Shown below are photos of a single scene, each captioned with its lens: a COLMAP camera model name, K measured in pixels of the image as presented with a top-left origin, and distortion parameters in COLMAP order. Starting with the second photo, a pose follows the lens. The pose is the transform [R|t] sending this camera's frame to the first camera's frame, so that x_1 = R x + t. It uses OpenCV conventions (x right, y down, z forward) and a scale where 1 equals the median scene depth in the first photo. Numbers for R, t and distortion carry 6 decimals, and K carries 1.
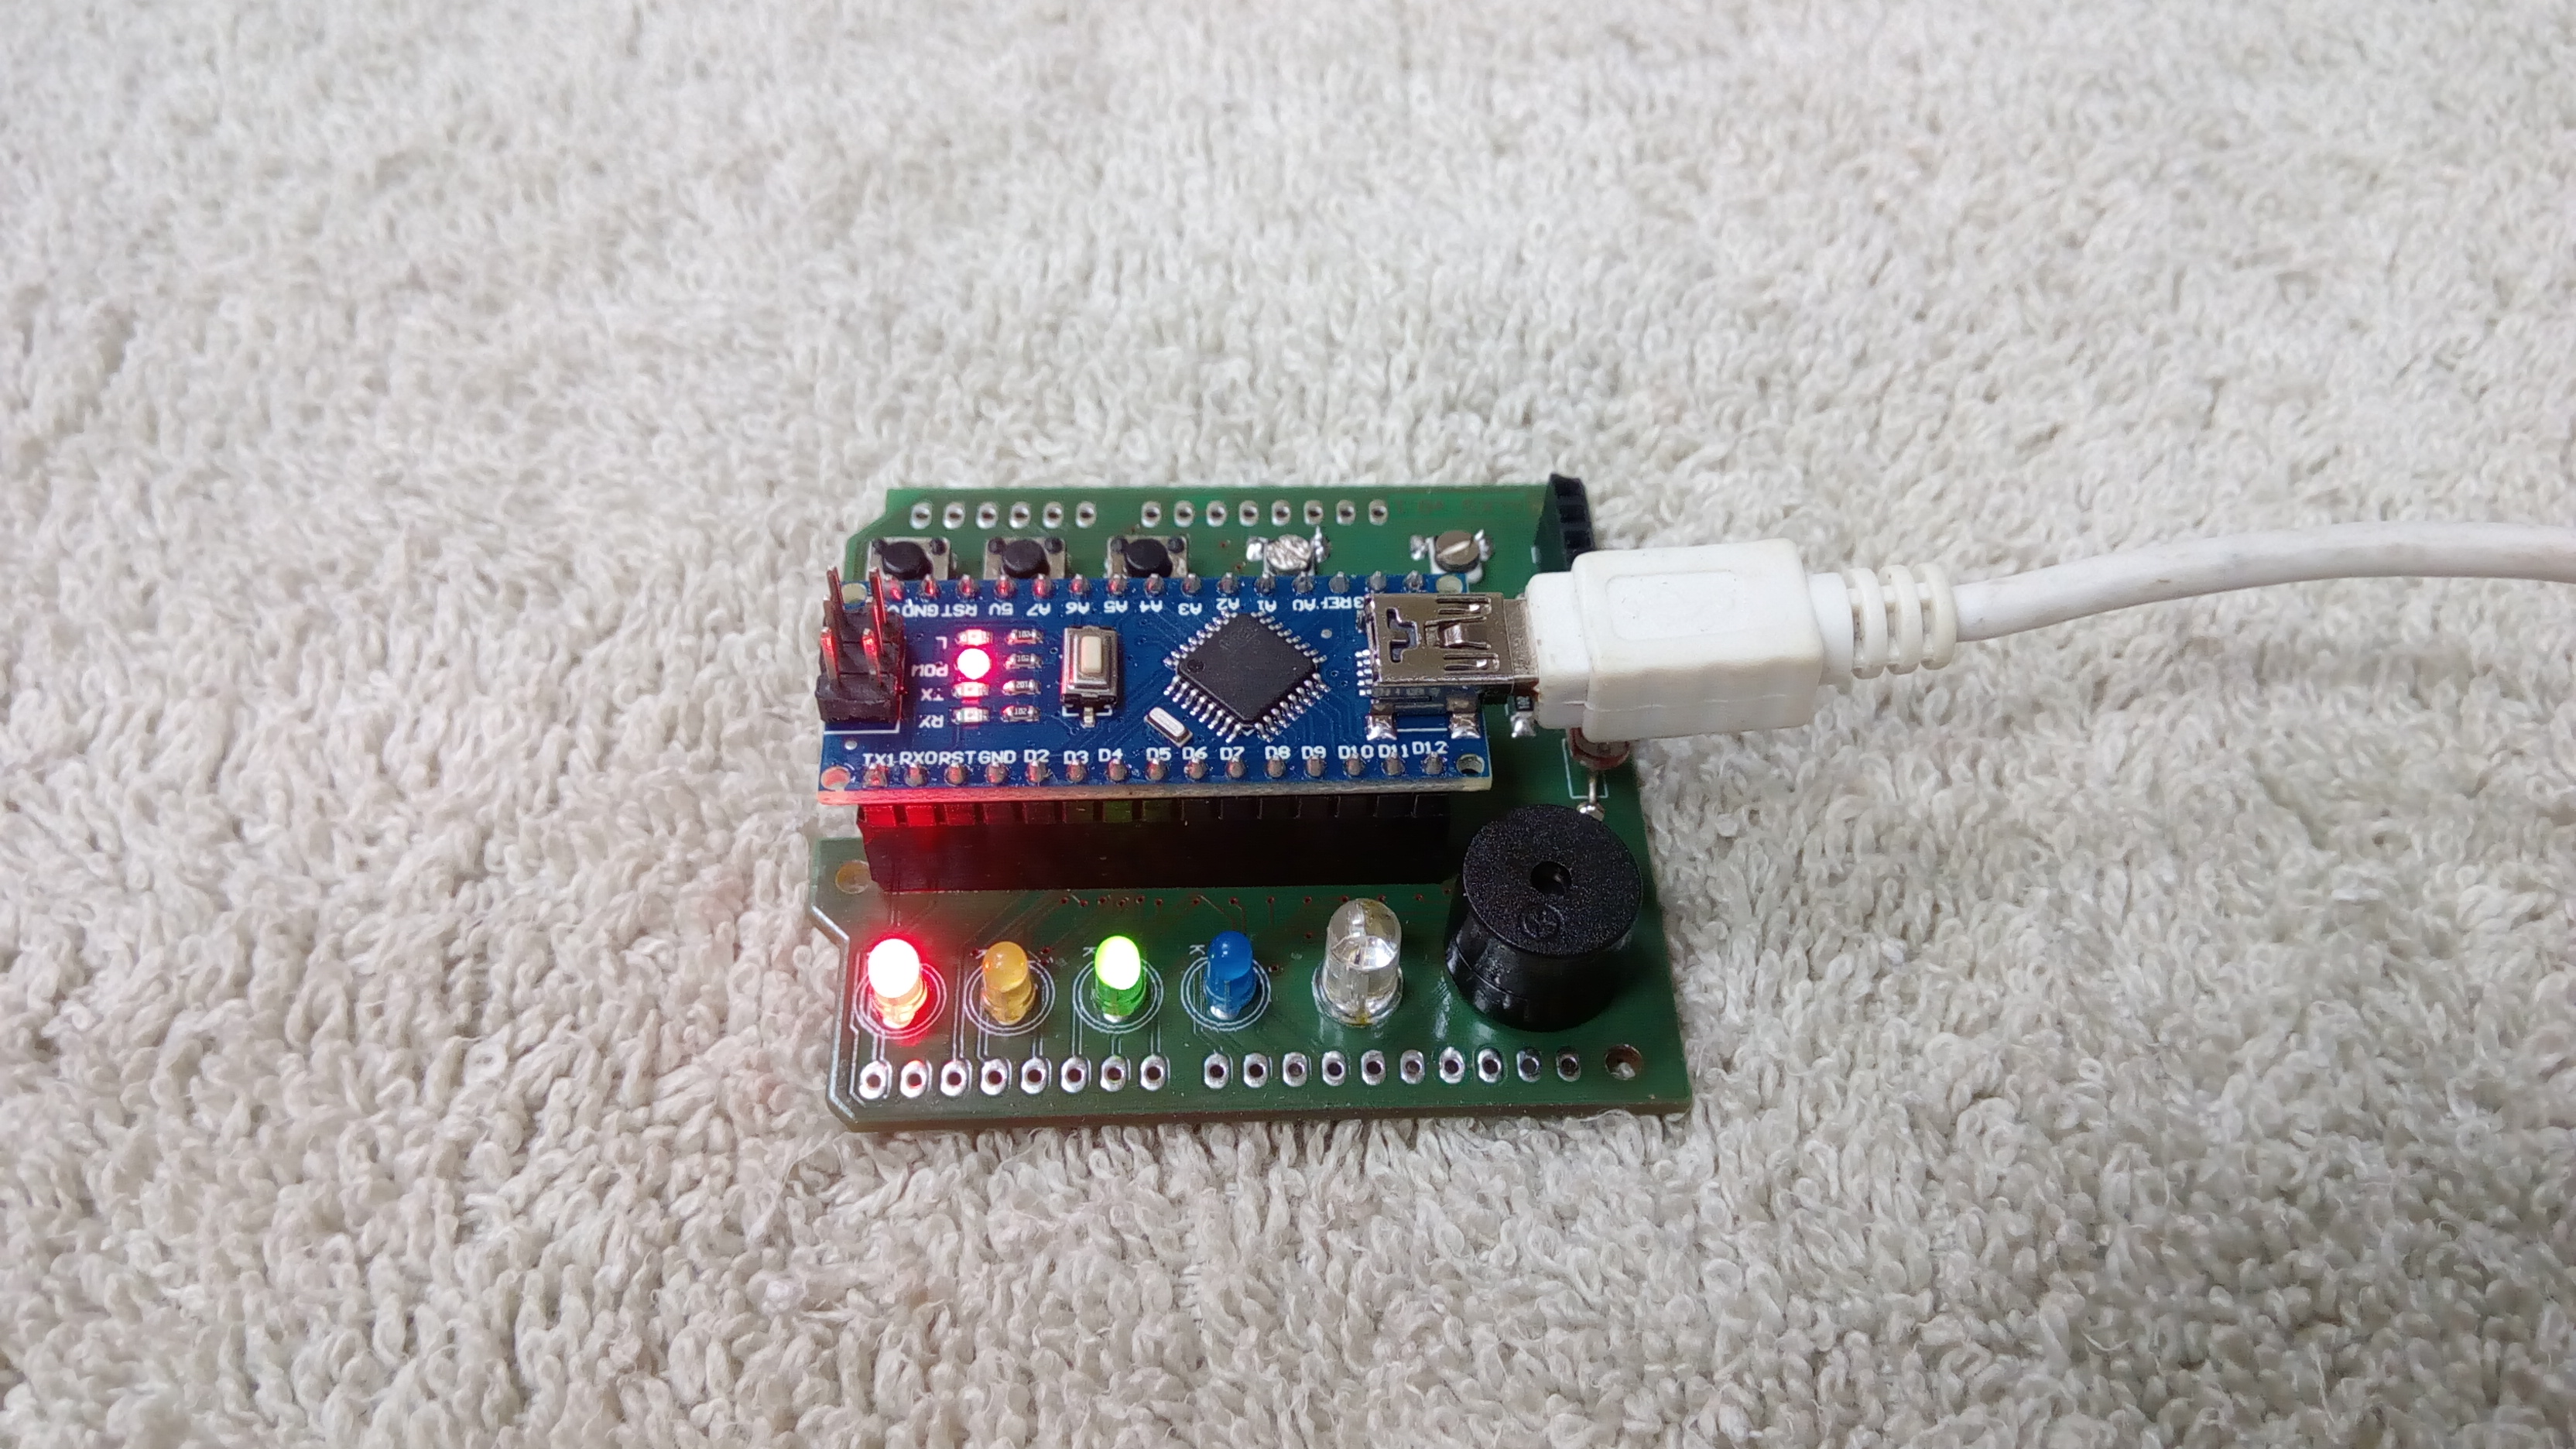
lens RADIAL K [[2144.6, 0, 1280.5], [0, 2144.6, 711.6], [0, 0, 1]] dist [0.065074, -0.114535]
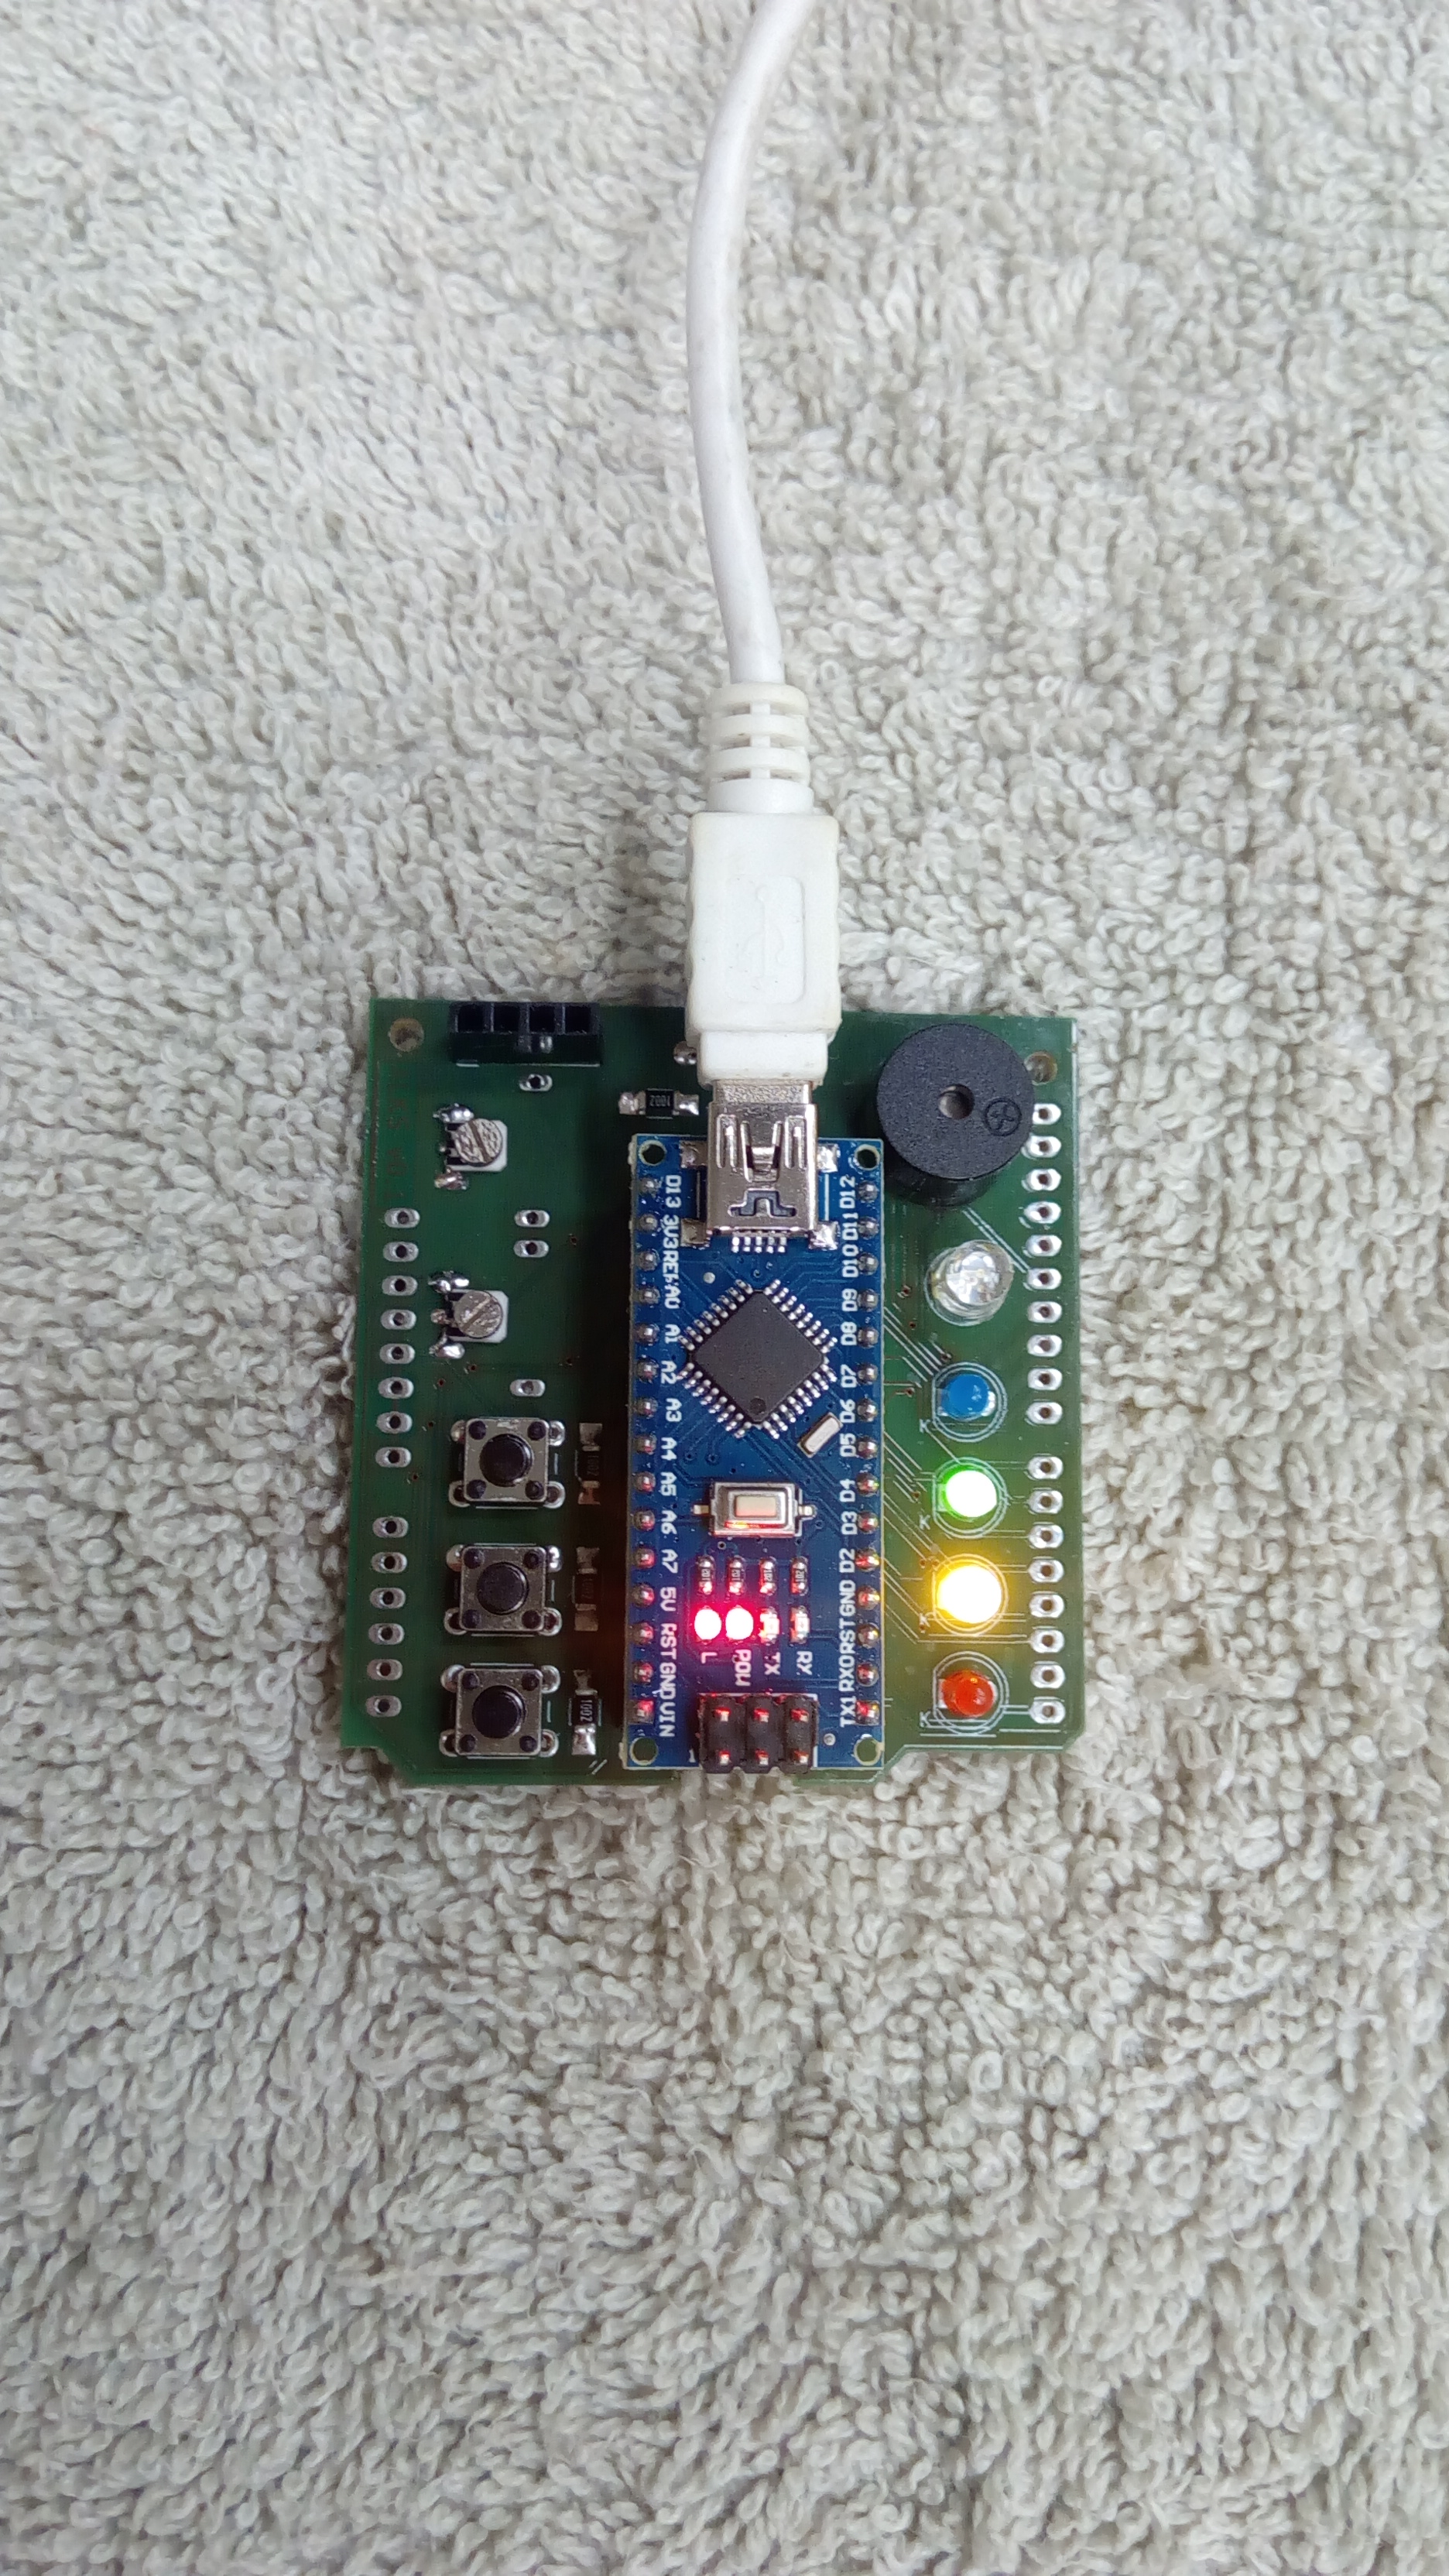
lens RADIAL K [[2144.6, 0, 738.4], [0, 2144.6, 1286.0], [0, 0, 1]] dist [0.065074, -0.114535]
pose [[0.052870, -0.992740, 0.108034, -0.092999], [0.764062, 0.109873, 0.635718, -0.681915], [-0.642973, 0.048934, 0.764324, 0.211207]]
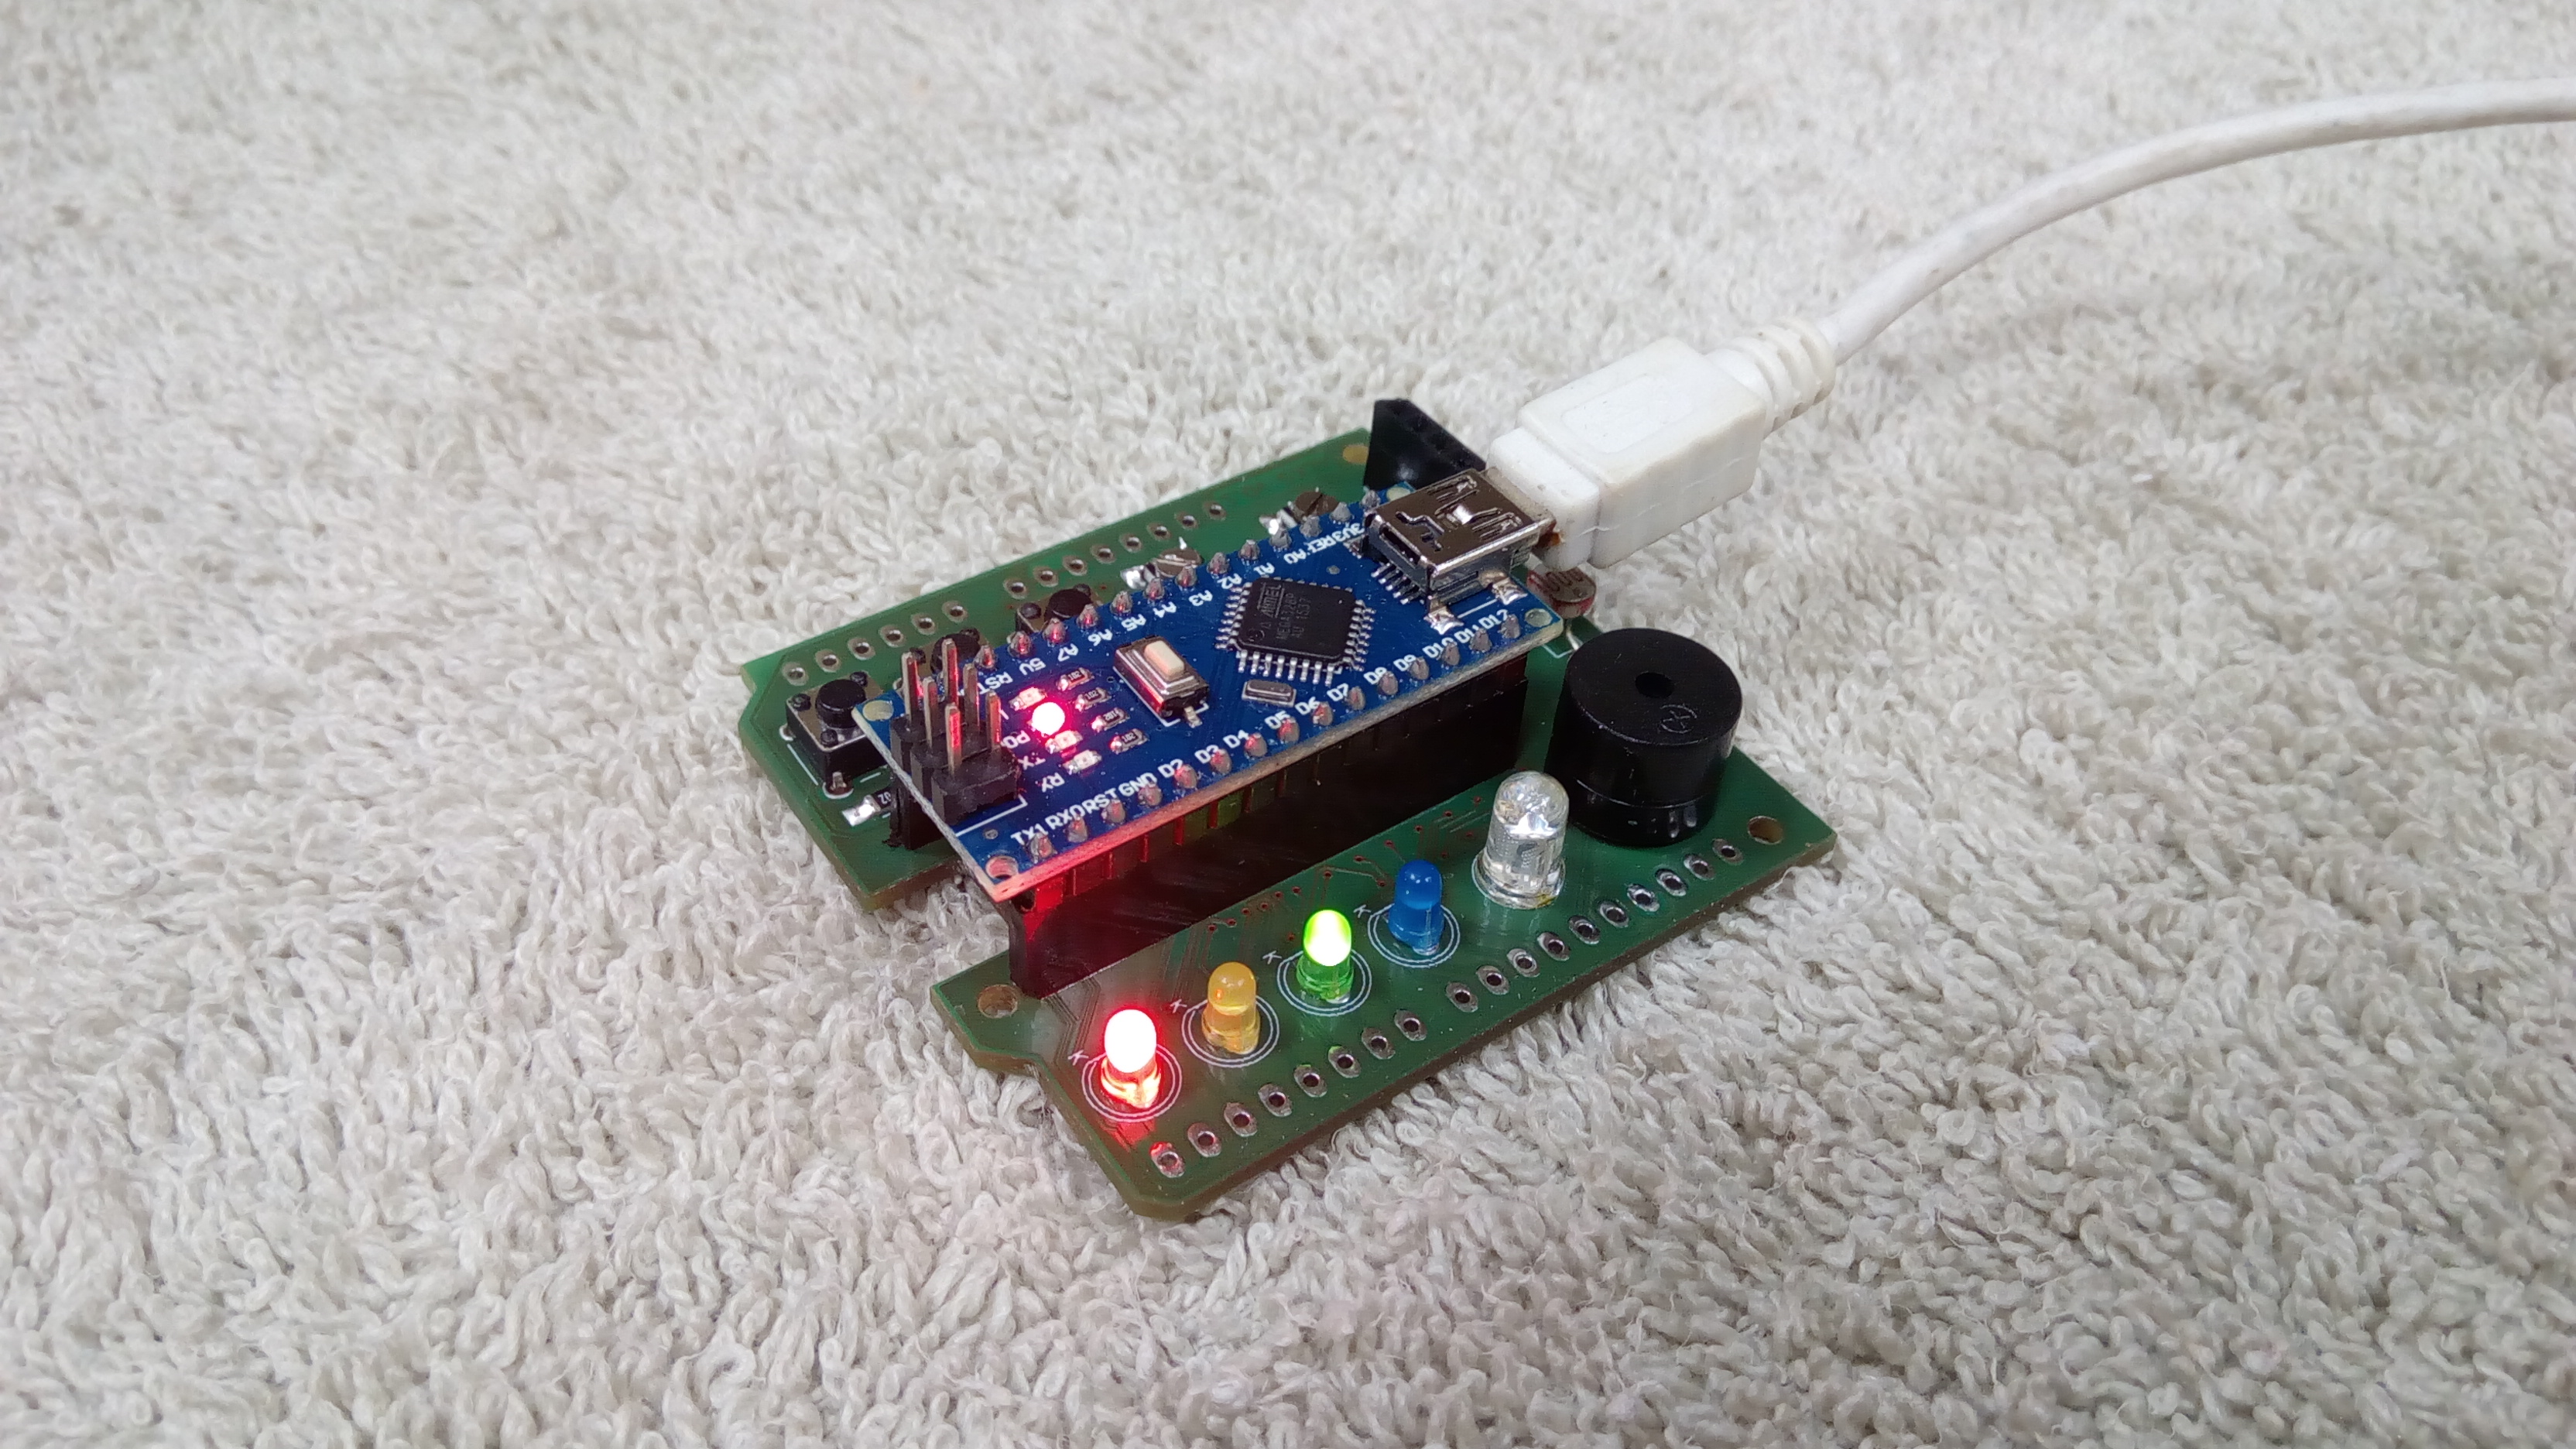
lens RADIAL K [[2144.6, 0, 1272.0], [0, 2144.6, 717.1], [0, 0, 1]] dist [0.065074, -0.114535]
pose [[0.841504, -0.367292, 0.396191, -0.425759], [0.417152, 0.907747, -0.044492, 0.058368], [-0.343300, 0.202712, 0.917090, 0.112801]]
